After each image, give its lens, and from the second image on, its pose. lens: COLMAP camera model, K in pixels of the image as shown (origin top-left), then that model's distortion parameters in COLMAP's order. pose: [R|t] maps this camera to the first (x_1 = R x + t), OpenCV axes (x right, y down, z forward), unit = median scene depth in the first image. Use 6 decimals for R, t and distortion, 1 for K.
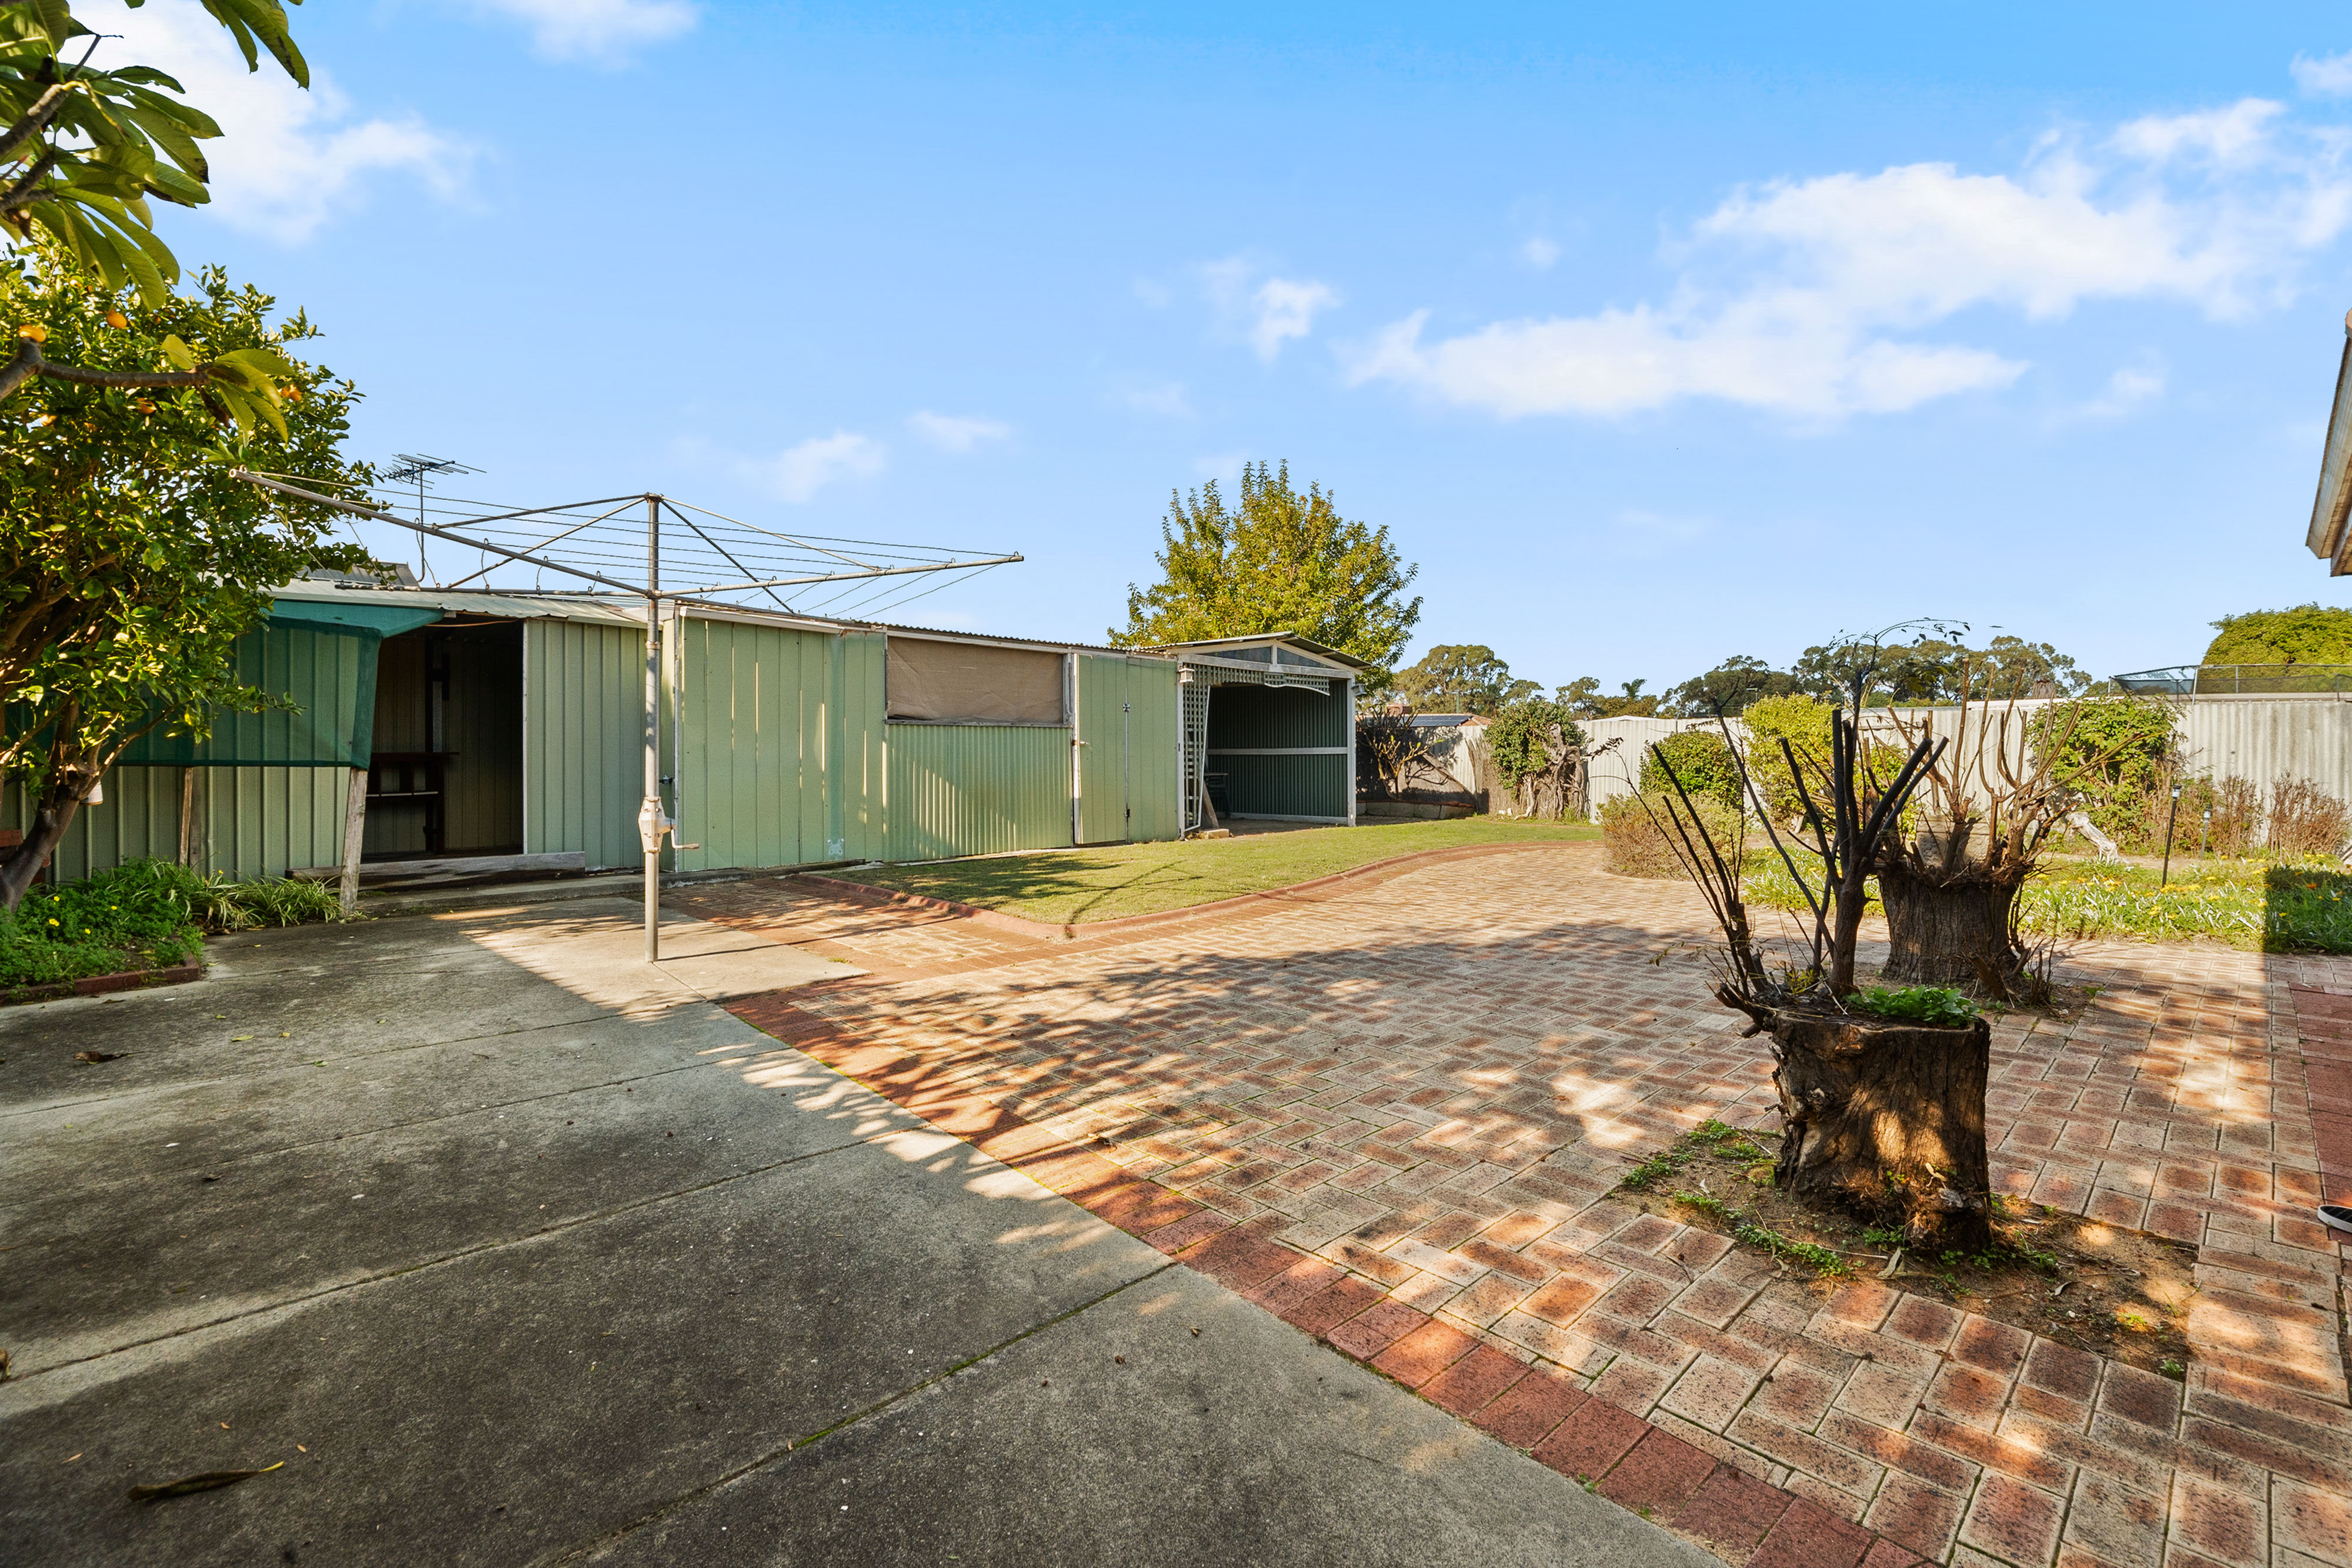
lens RADIAL K [[1060.5, 0, 1164.2], [0, 1060.5, 774.1], [0, 0, 1]] dist [0.001763, -0.000161]
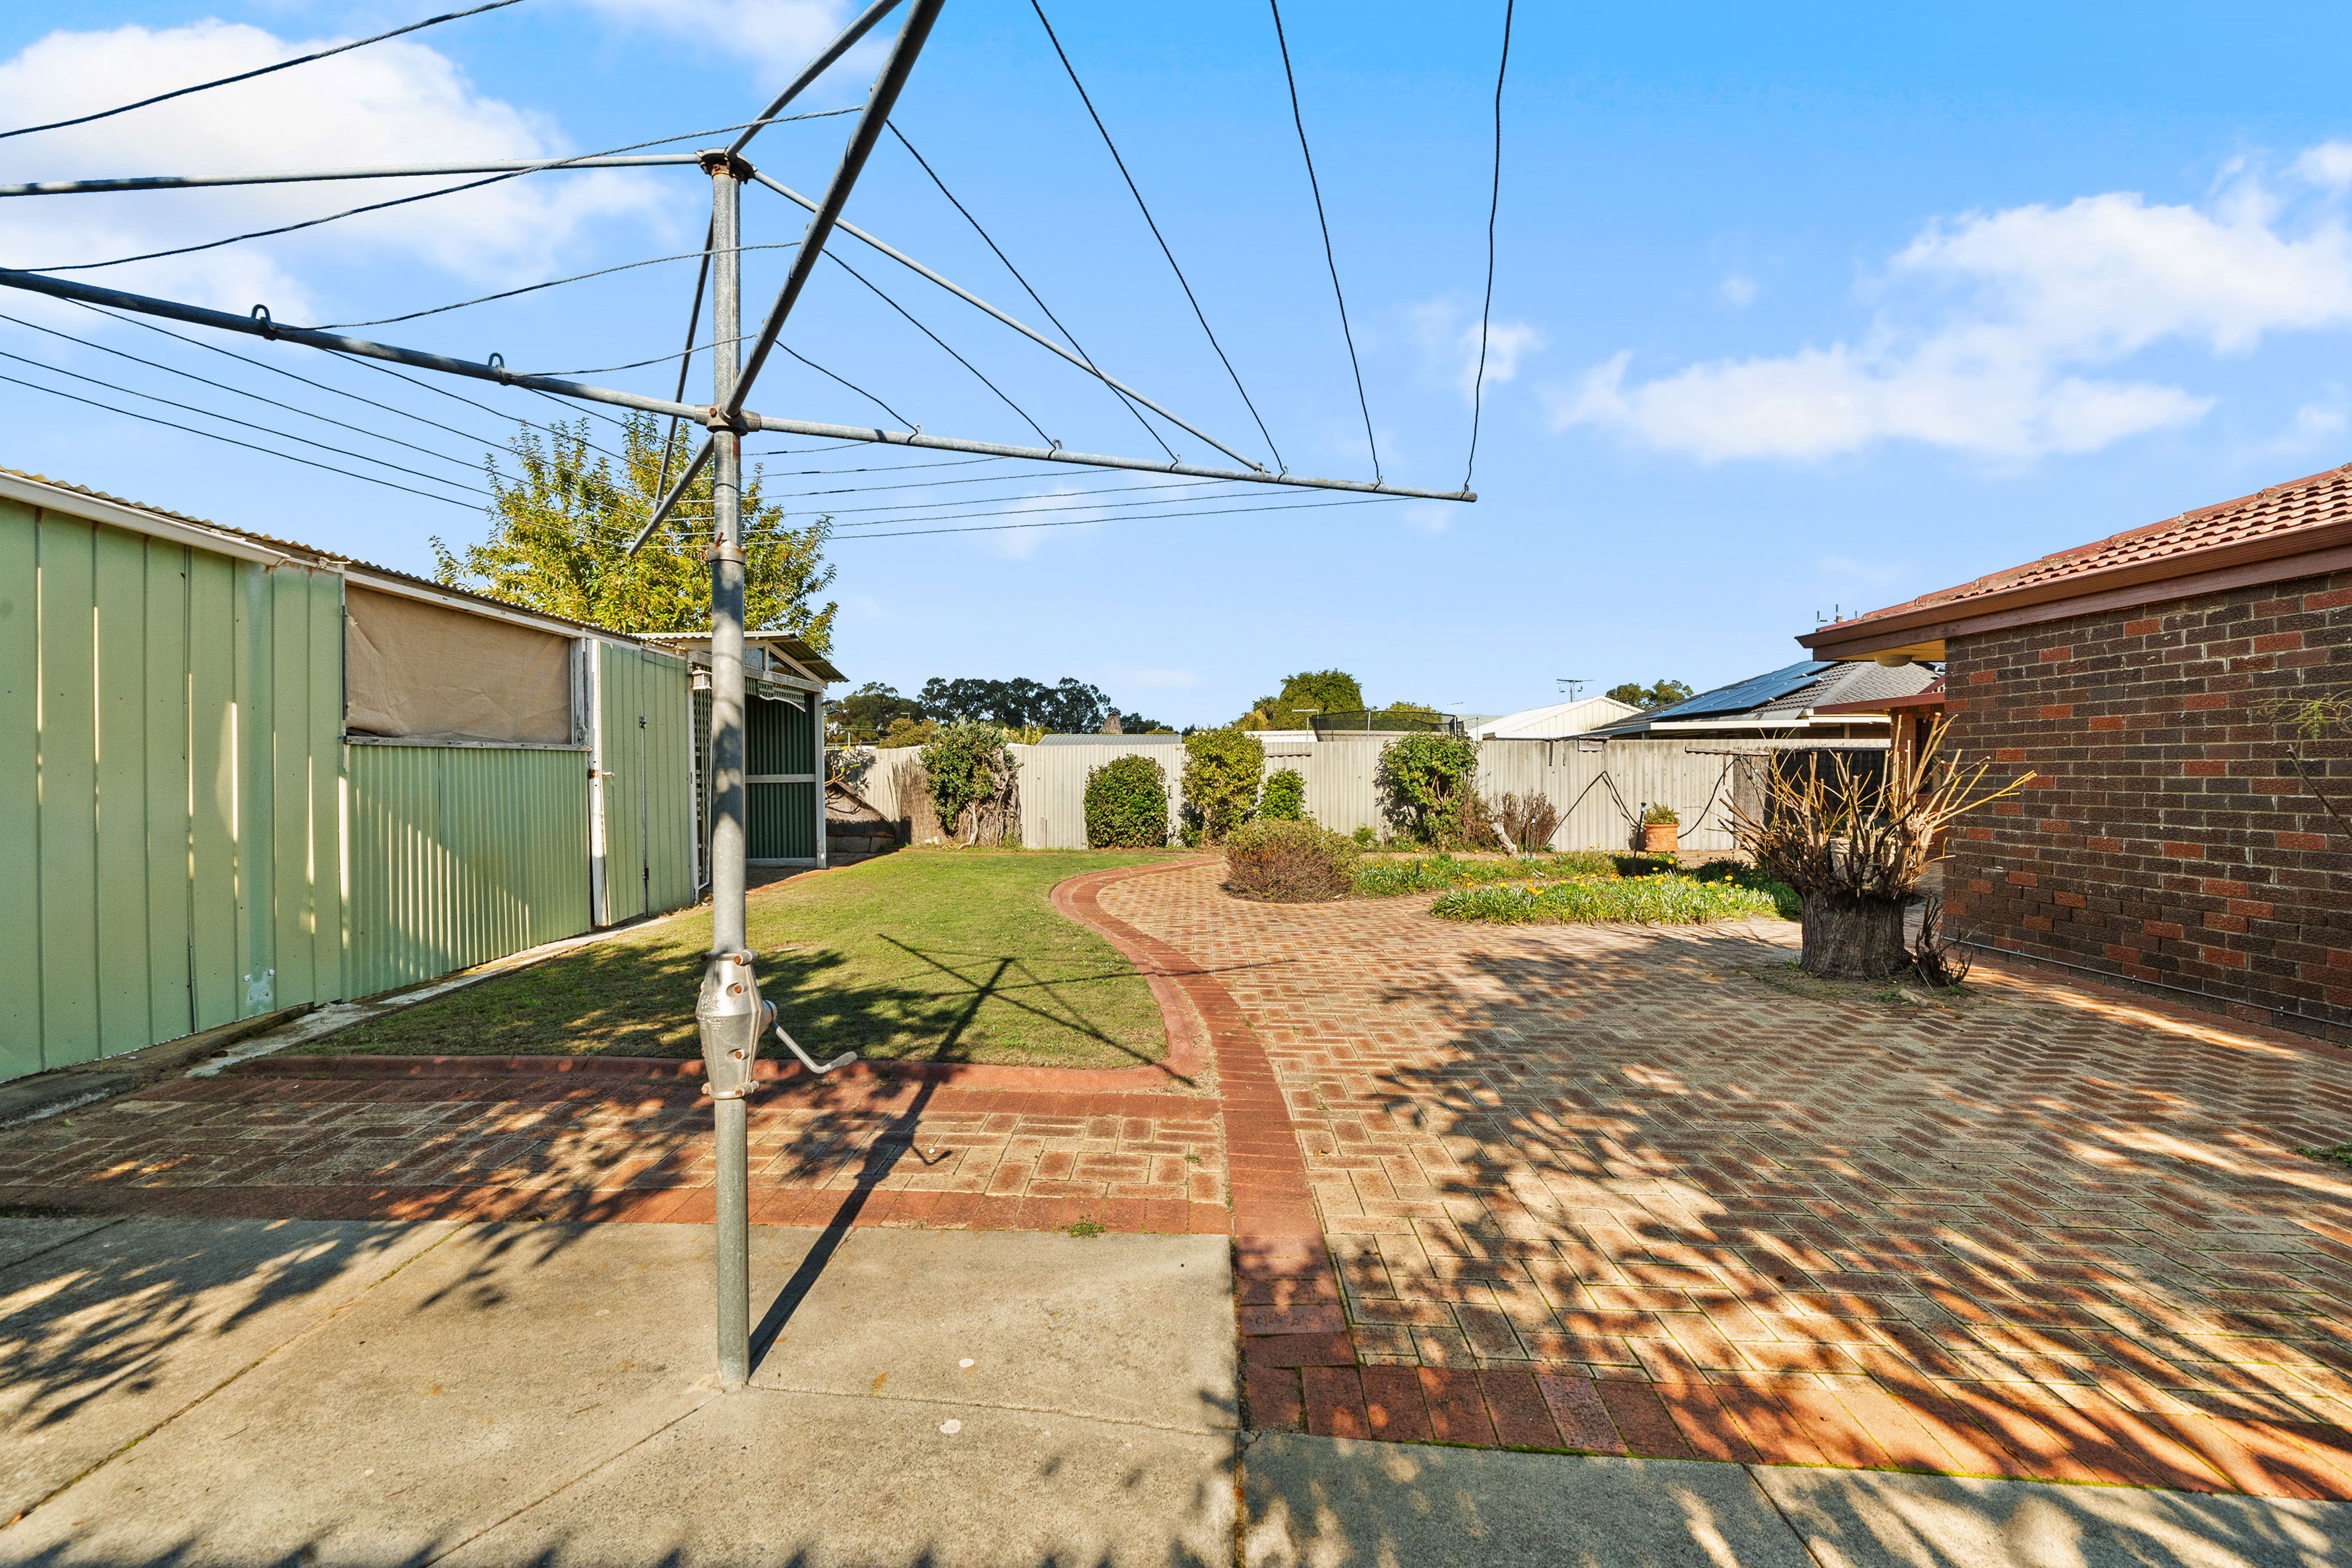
lens RADIAL K [[1060.5, 0, 1164.2], [0, 1060.5, 774.1], [0, 0, 1]] dist [0.001763, -0.000161]
pose [[0.720232, -0.005998, 0.693708, -0.293273], [0.017895, 0.999791, -0.009935, -0.016714], [-0.693503, 0.019569, 0.720188, 0.283773]]
